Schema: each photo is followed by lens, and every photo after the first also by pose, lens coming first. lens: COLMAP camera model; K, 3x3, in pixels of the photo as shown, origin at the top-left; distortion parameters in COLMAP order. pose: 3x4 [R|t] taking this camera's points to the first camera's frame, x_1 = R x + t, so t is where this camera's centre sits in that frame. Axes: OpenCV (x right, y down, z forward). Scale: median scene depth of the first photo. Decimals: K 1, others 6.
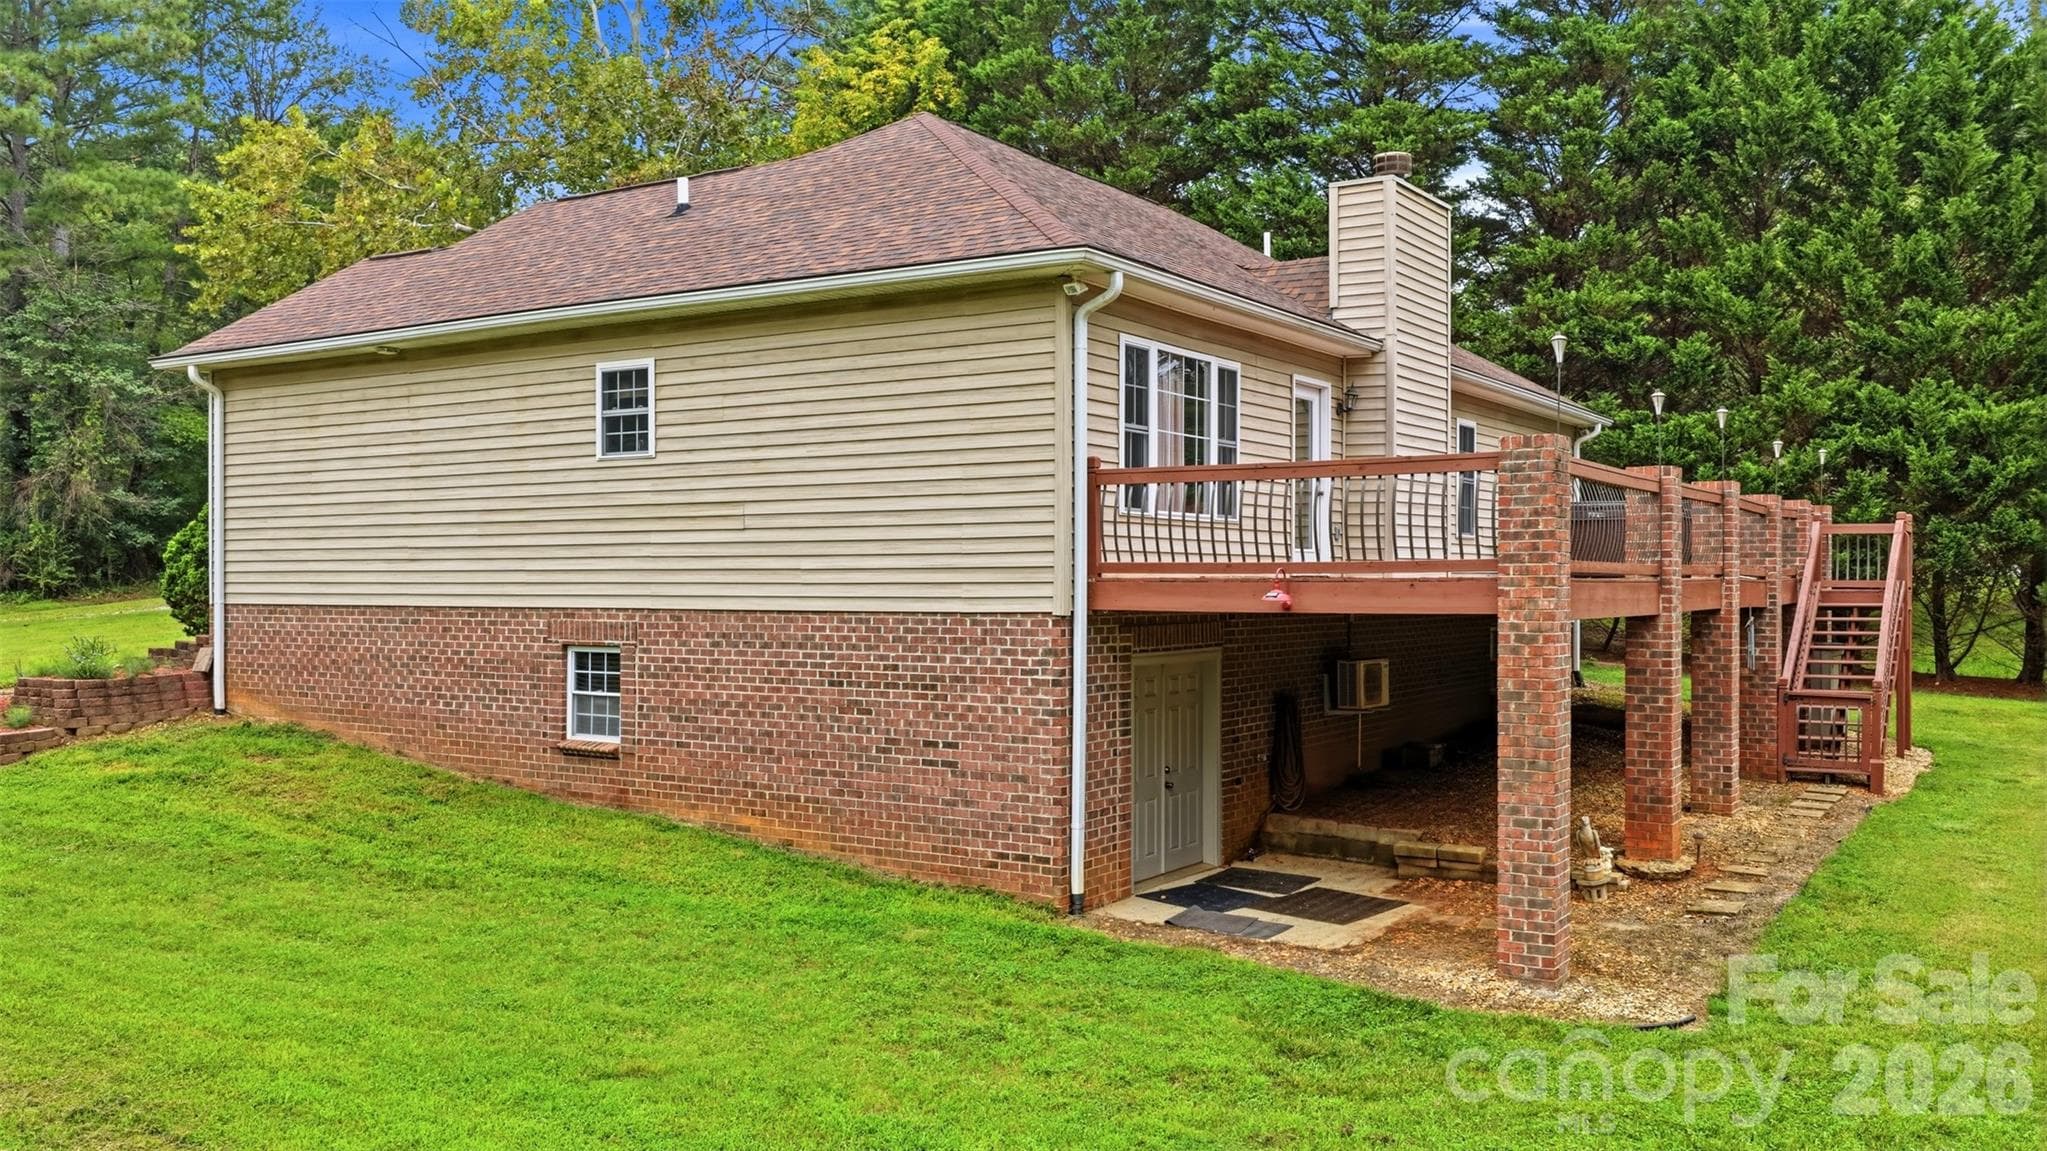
lens RADIAL K [[1626.6, 0, 1046.7], [0, 1626.6, 531.0], [0, 0, 1]] dist [0.012325, 0.012348]
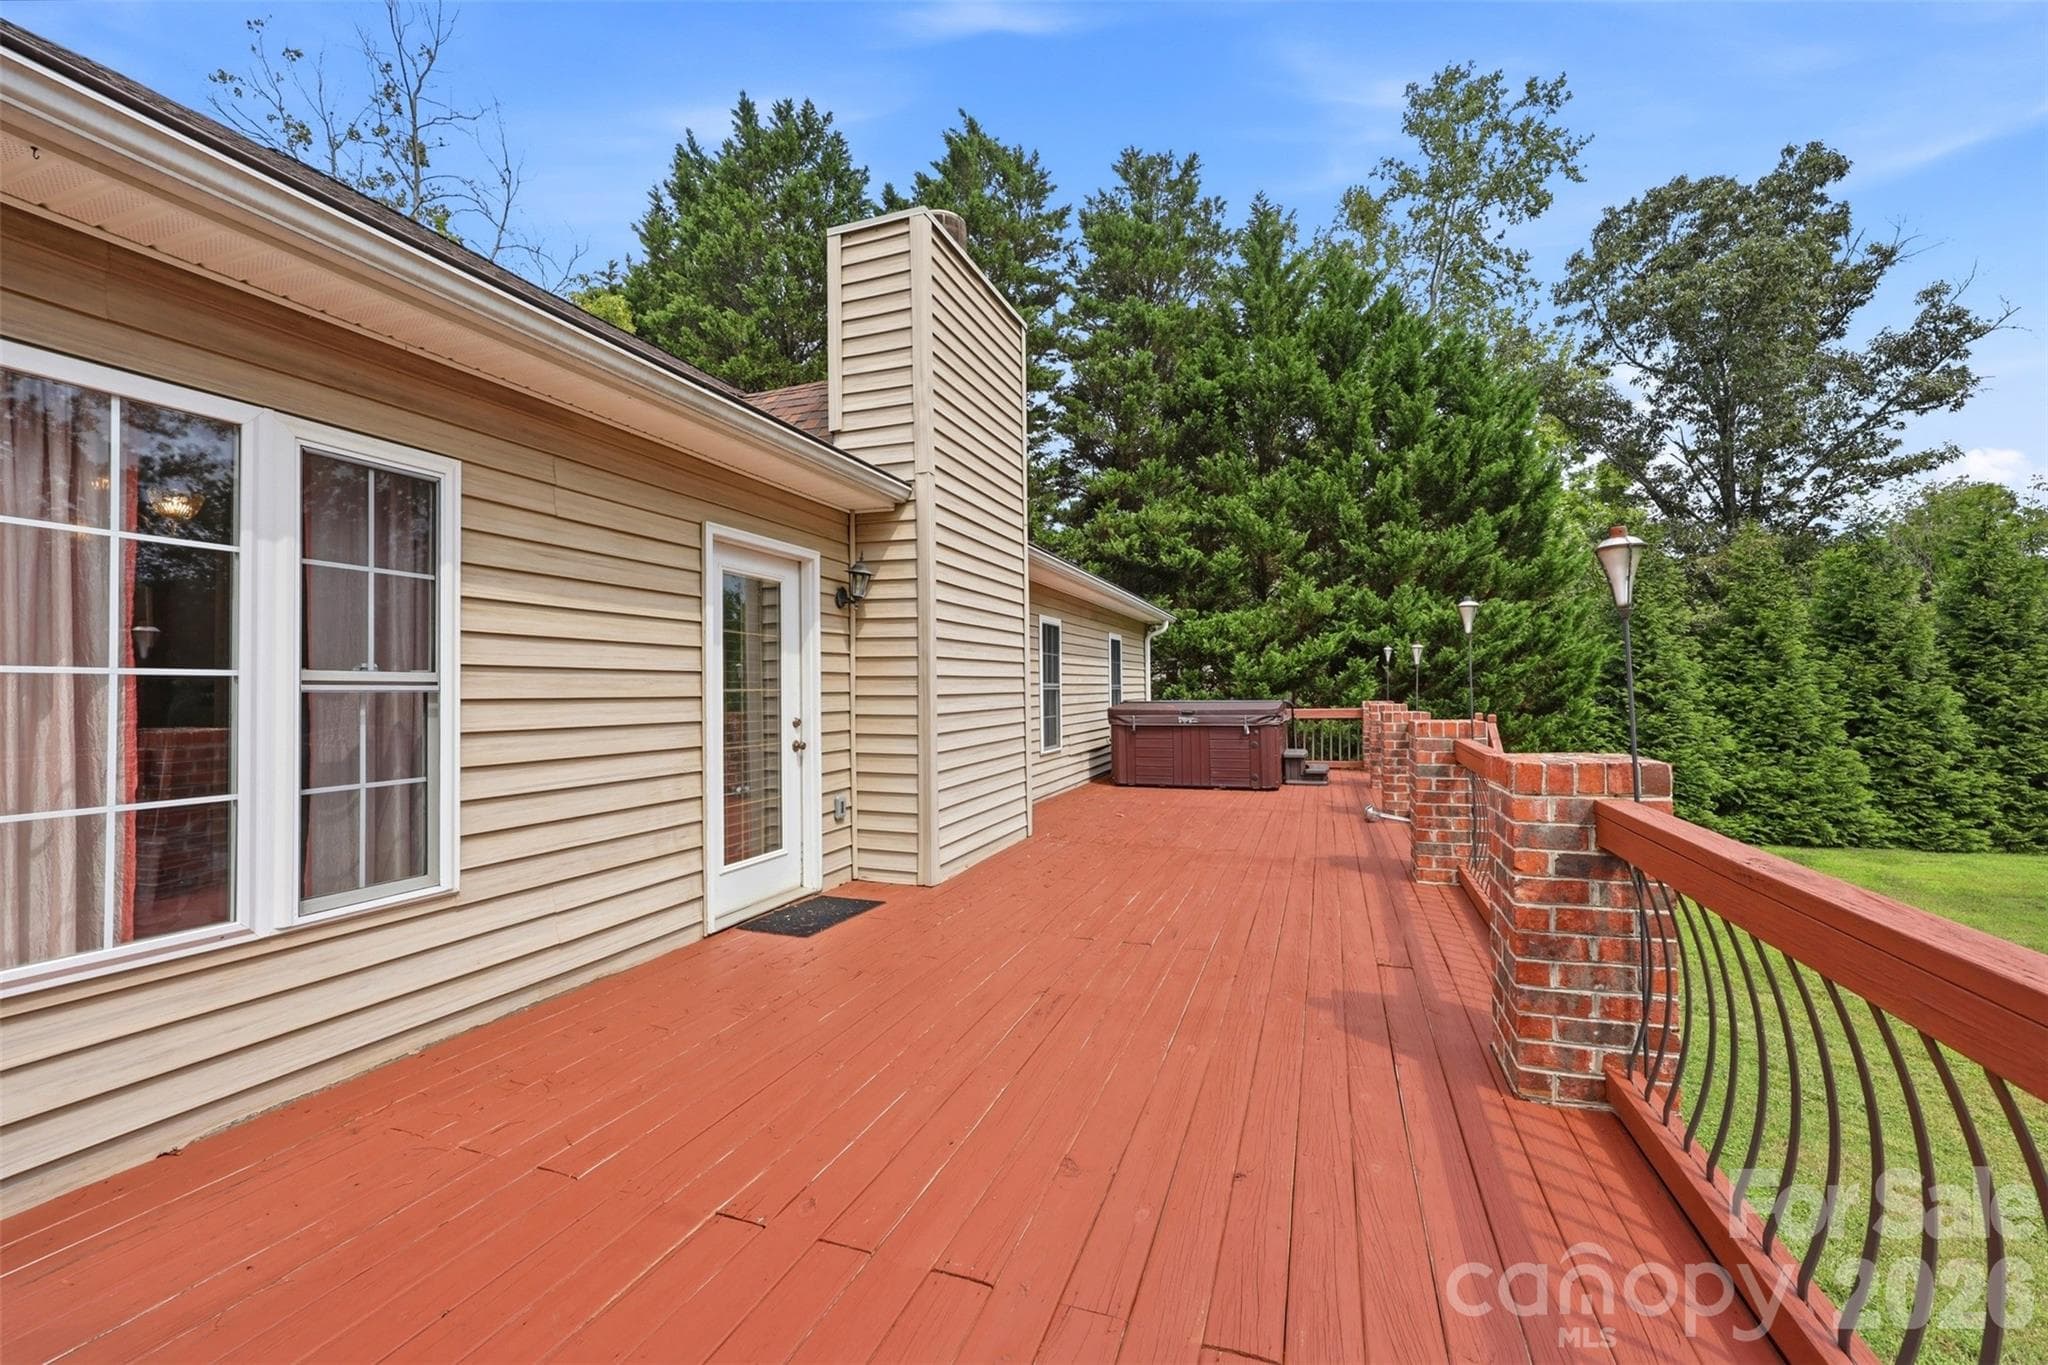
lens RADIAL K [[833.0, 0, 1023.1], [0, 833.0, 666.2], [0, 0, 1]] dist [0.002497, 0.000042]
pose [[0.976519, -0.008794, 0.215250, 0.109138], [0.010382, 0.999927, -0.006251, -0.029016], [-0.215179, 0.008339, 0.976539, 0.420970]]
